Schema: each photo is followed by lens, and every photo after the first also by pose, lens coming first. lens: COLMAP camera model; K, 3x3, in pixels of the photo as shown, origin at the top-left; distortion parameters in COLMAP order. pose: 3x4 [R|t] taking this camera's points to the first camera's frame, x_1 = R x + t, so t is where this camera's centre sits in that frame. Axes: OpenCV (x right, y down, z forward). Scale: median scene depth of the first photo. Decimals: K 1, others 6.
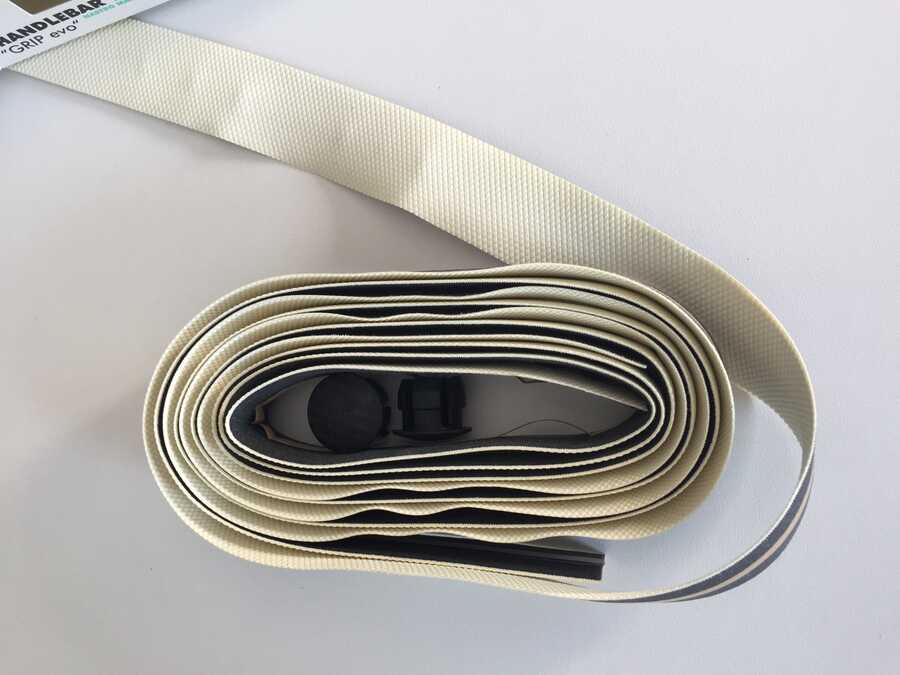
lens RADIAL K [[761.9, 0, 443.9], [0, 761.9, 338.1], [0, 0, 1]] dist [-0.000256, 0.001120]
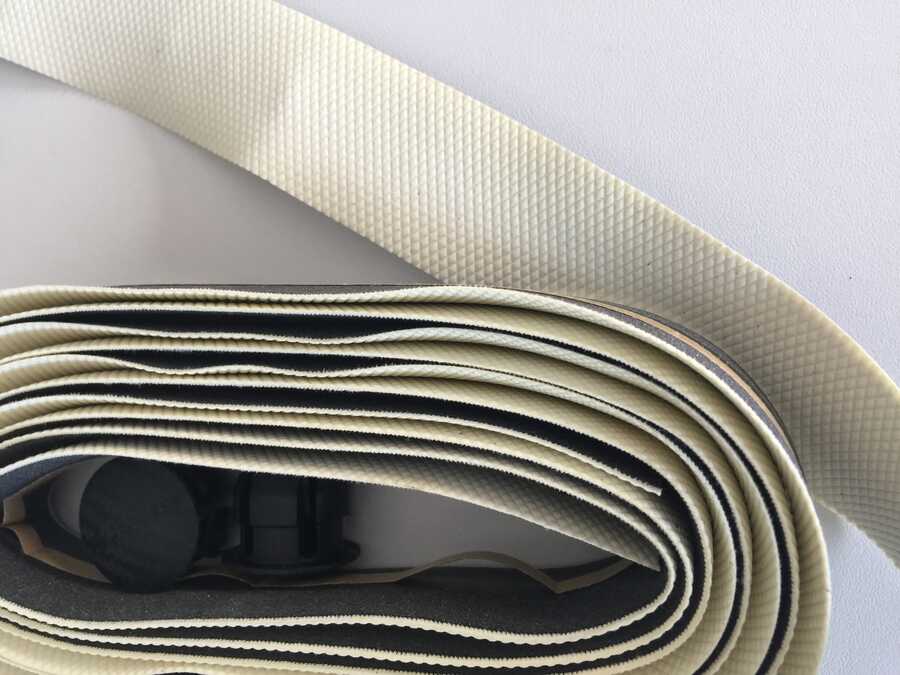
lens RADIAL K [[761.9, 0, 456.9], [0, 761.9, 337.7], [0, 0, 1]] dist [-0.000256, 0.001120]
pose [[0.999660, 0.025957, -0.002454, 0.112826], [-0.025804, 0.998436, 0.049604, -0.080692], [0.003737, -0.049524, 0.998766, 0.437386]]
